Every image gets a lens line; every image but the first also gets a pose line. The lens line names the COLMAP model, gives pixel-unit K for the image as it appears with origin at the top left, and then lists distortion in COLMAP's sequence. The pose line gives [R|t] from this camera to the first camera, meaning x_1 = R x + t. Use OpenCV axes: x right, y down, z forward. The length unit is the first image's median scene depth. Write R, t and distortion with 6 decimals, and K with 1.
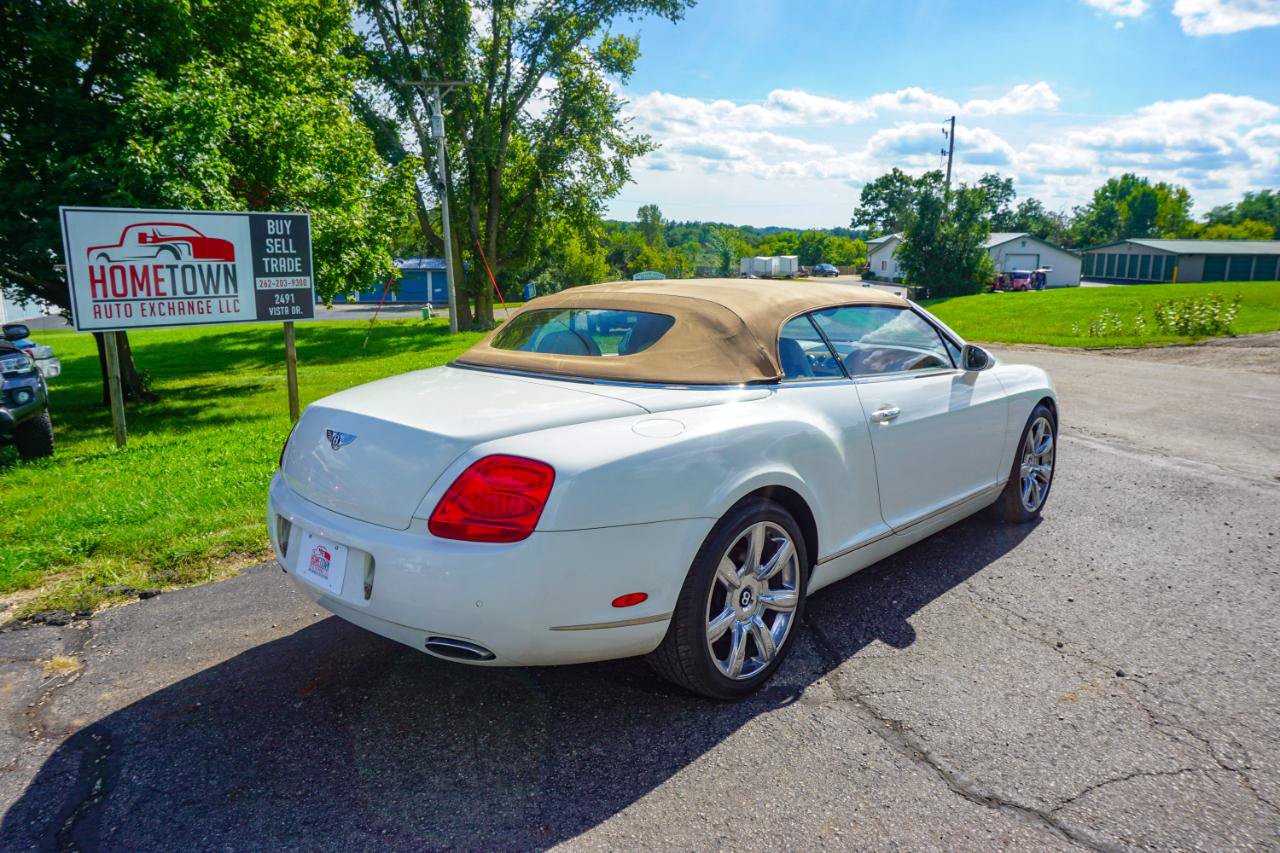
lens RADIAL K [[847.6, 0, 632.7], [0, 847.6, 421.4], [0, 0, 1]] dist [-0.050396, 0.030164]
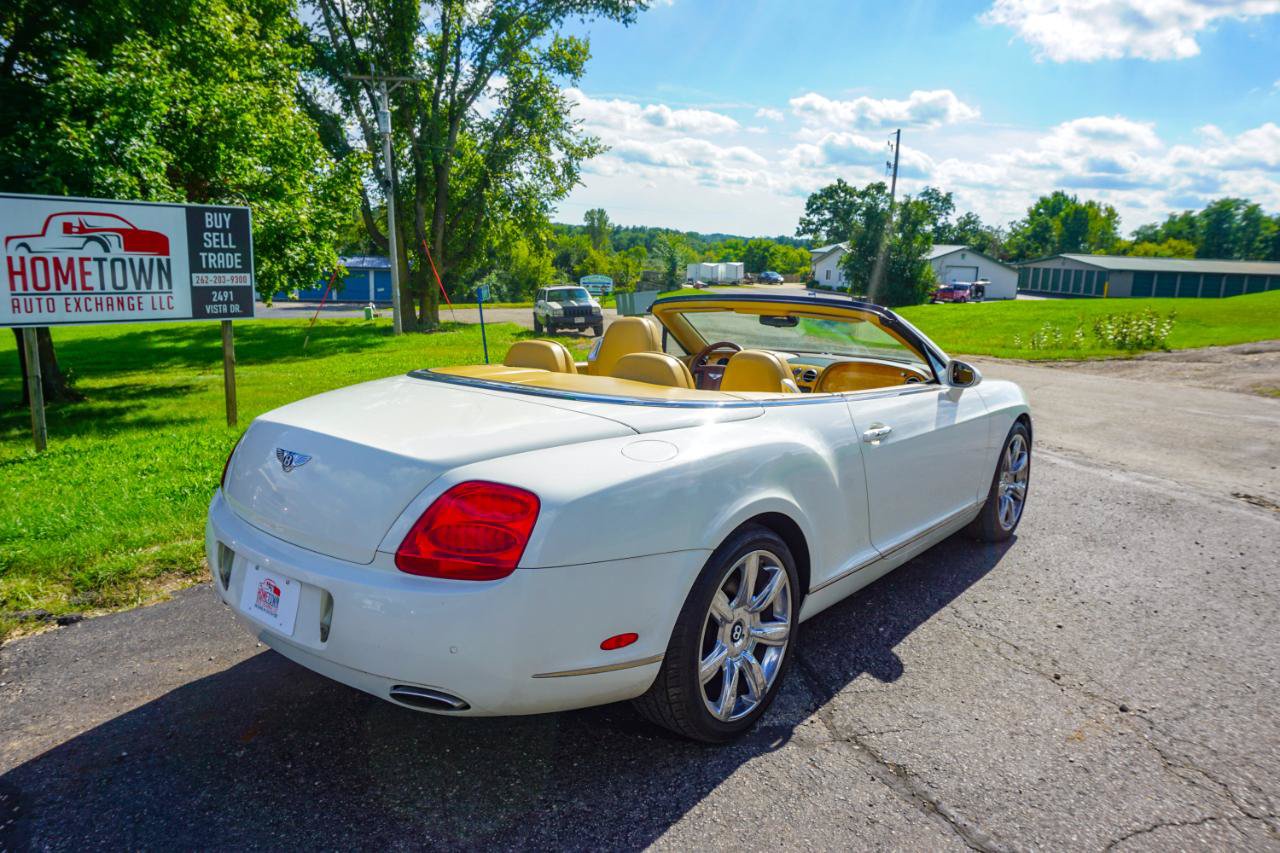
lens RADIAL K [[847.6, 0, 632.7], [0, 847.6, 421.4], [0, 0, 1]] dist [-0.050396, 0.030164]
pose [[0.997716, 0.011421, 0.066577, -0.014216], [-0.011123, 0.999926, -0.004853, -0.005191], [-0.066628, 0.004101, 0.997769, 0.026138]]
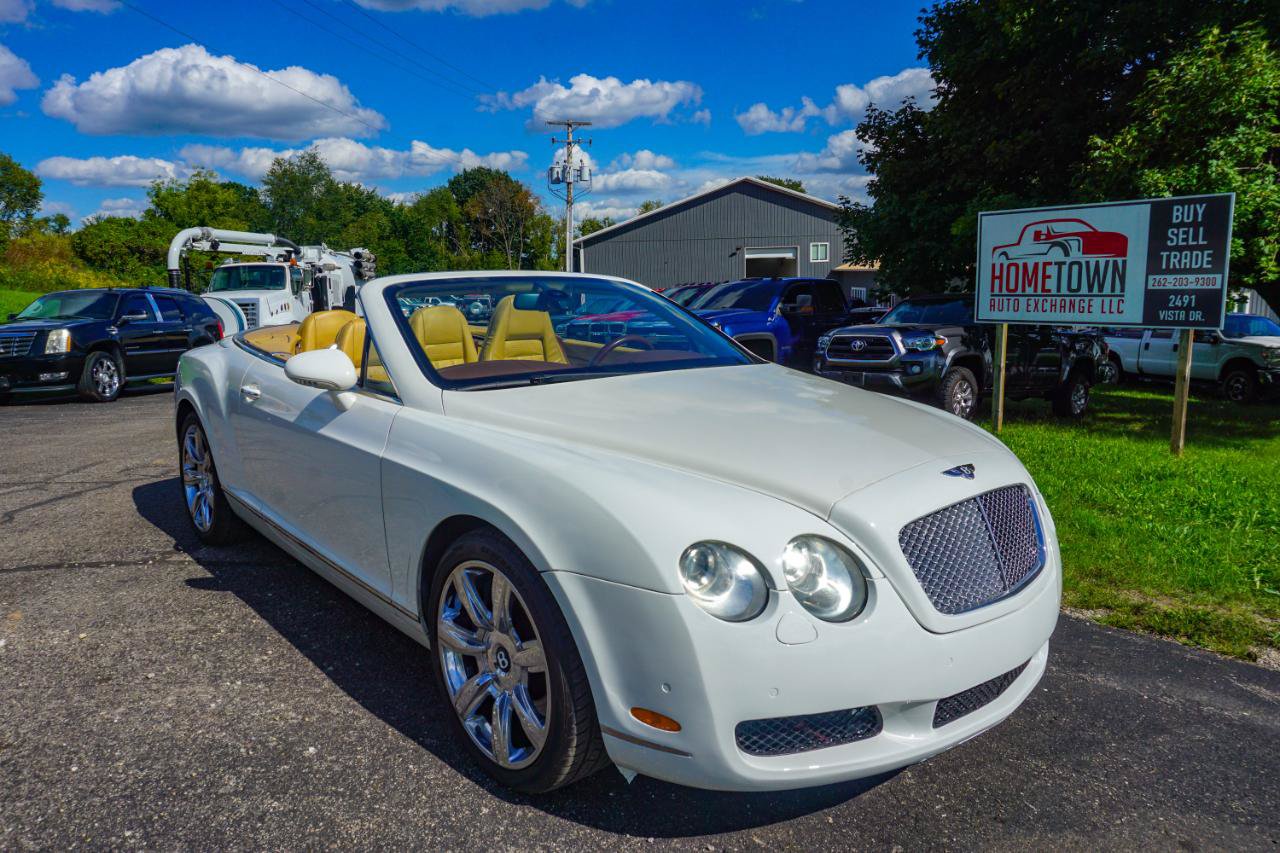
lens RADIAL K [[847.6, 0, 632.7], [0, 847.6, 421.4], [0, 0, 1]] dist [-0.050396, 0.030164]
pose [[-0.089138, 0.161486, -0.982841, 0.472070], [-0.171397, 0.969562, 0.174849, -0.086055], [0.981161, 0.184041, -0.058747, 0.567961]]
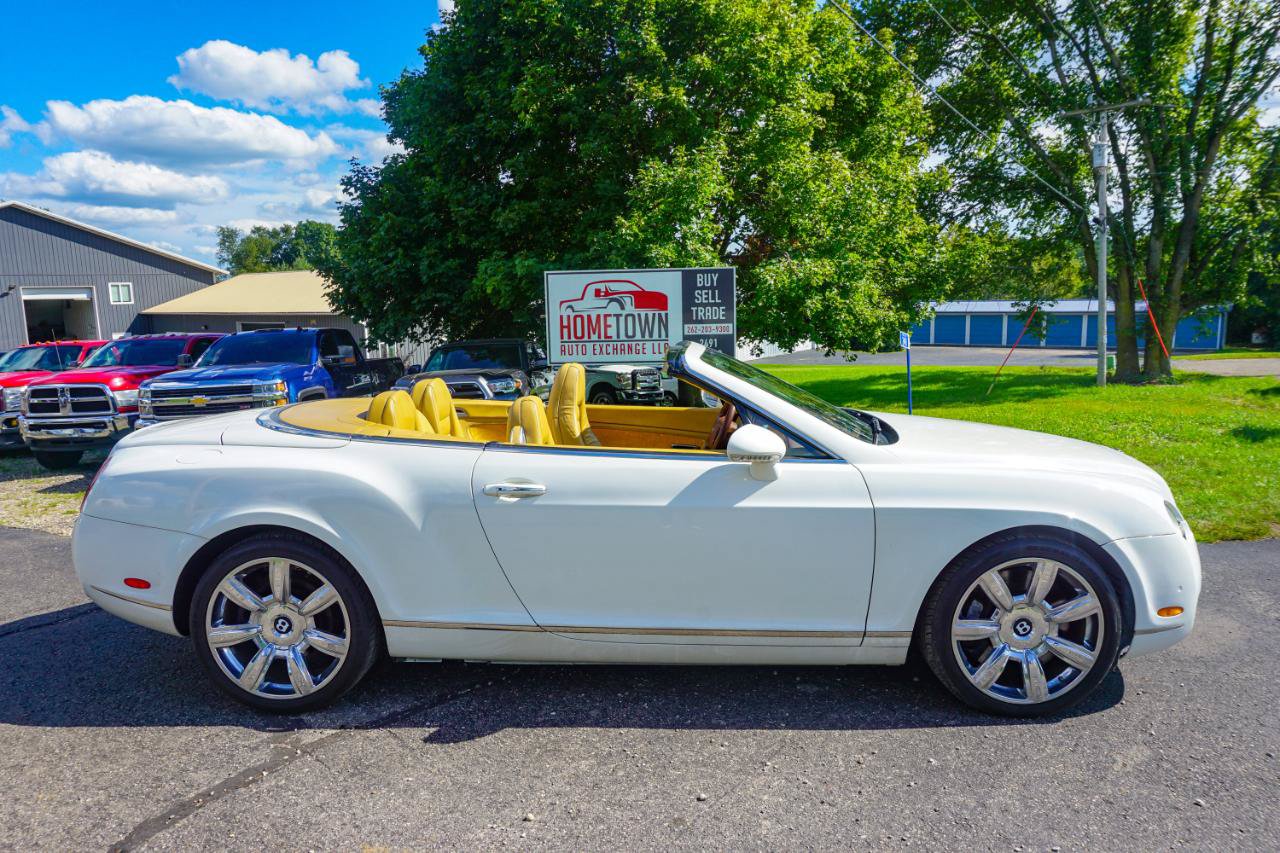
lens RADIAL K [[847.6, 0, 632.7], [0, 847.6, 421.4], [0, 0, 1]] dist [-0.050396, 0.030164]
pose [[0.662982, 0.084299, -0.743874, 0.386765], [-0.121457, 0.992588, 0.004234, -0.035911], [0.738717, 0.087541, 0.668306, 0.185244]]
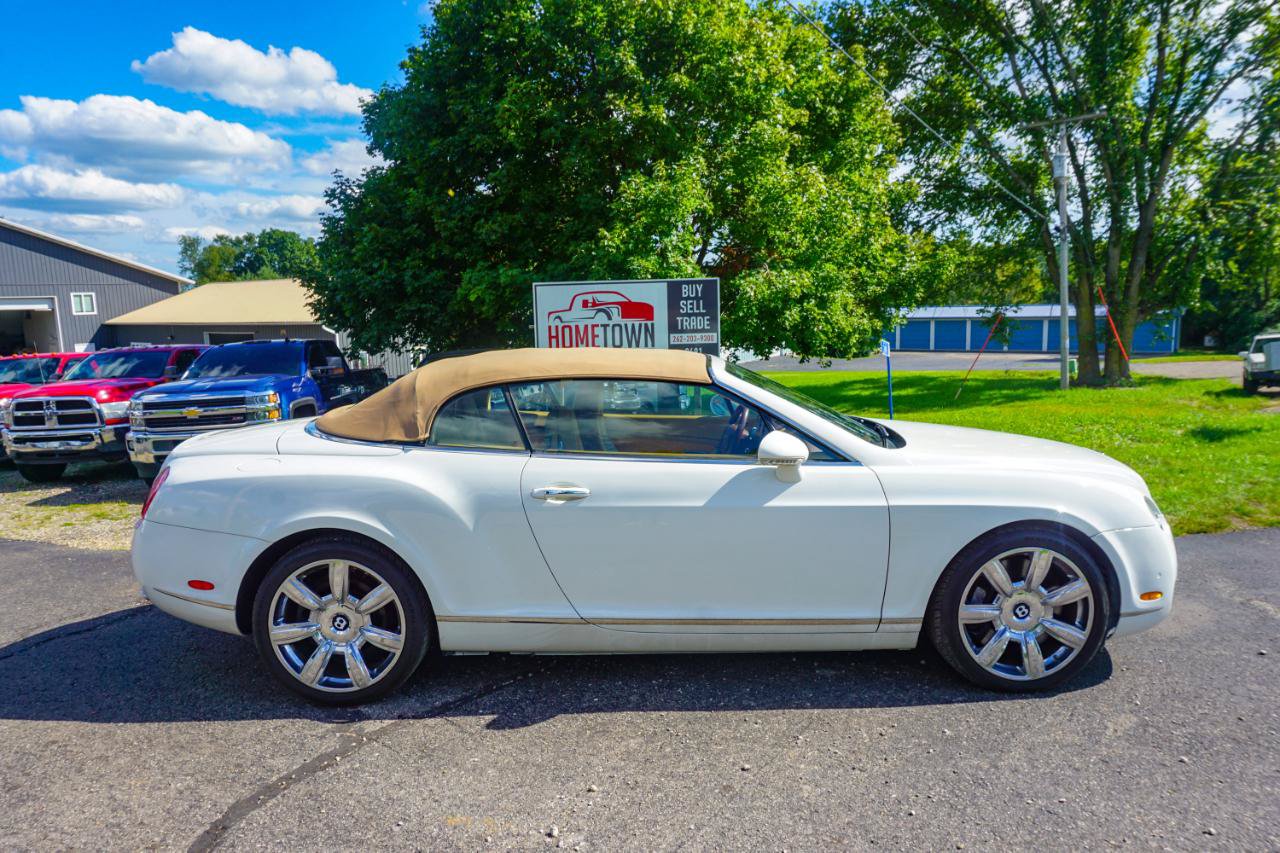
lens RADIAL K [[847.6, 0, 632.7], [0, 847.6, 421.4], [0, 0, 1]] dist [-0.050396, 0.030164]
pose [[0.691296, 0.071427, -0.719033, 0.389841], [-0.111350, 0.993746, -0.008337, -0.033069], [0.713941, 0.085827, 0.694926, 0.144338]]
